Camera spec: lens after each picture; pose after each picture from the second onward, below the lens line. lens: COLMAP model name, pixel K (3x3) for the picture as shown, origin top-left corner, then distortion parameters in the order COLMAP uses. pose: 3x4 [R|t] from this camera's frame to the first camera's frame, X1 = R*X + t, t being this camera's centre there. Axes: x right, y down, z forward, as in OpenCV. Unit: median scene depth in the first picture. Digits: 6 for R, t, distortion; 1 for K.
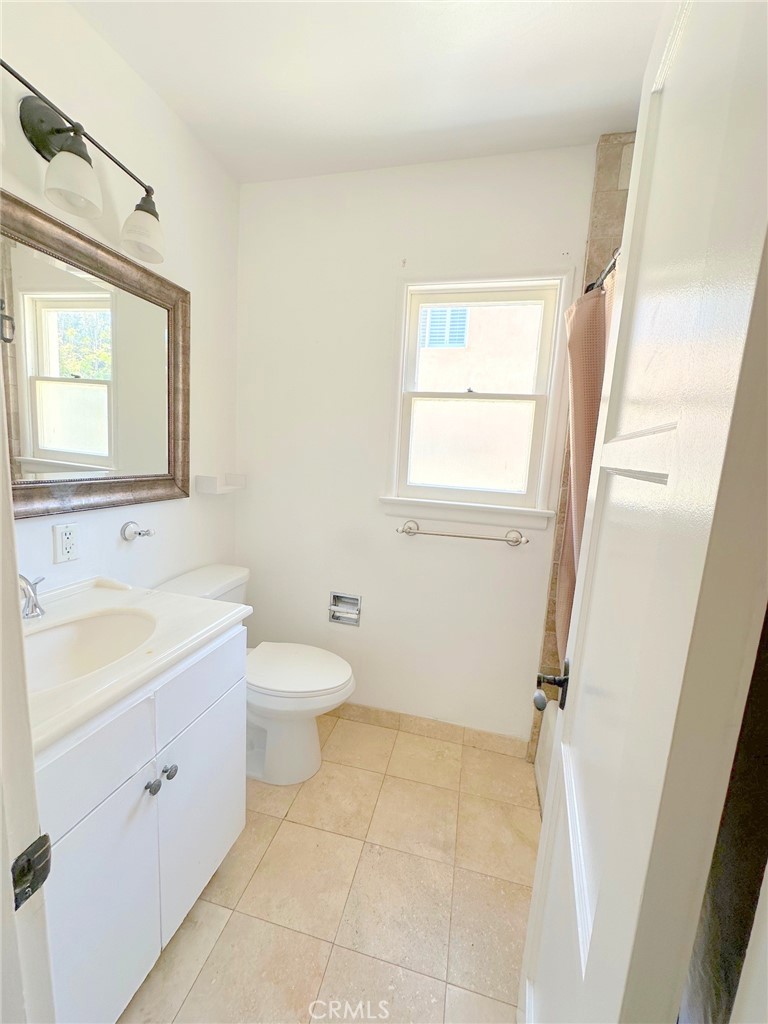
lens RADIAL K [[408.4, 0, 383.3], [0, 408.4, 510.7], [0, 0, 1]] dist [-0.005407, 0.001521]
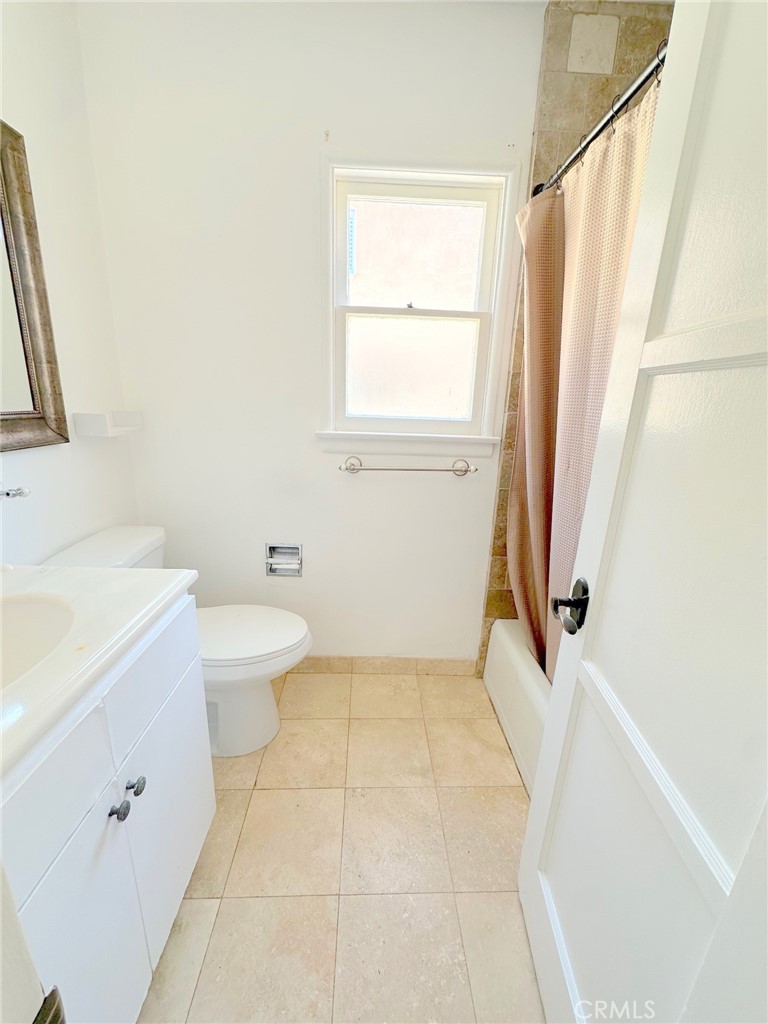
lens RADIAL K [[408.4, 0, 383.5], [0, 408.4, 511.5], [0, 0, 1]] dist [-0.005407, 0.001521]
pose [[0.962311, -0.094949, 0.254840, -0.127494], [0.058438, 0.987378, 0.147209, 0.017512], [-0.265600, -0.126768, 0.955713, 0.112741]]
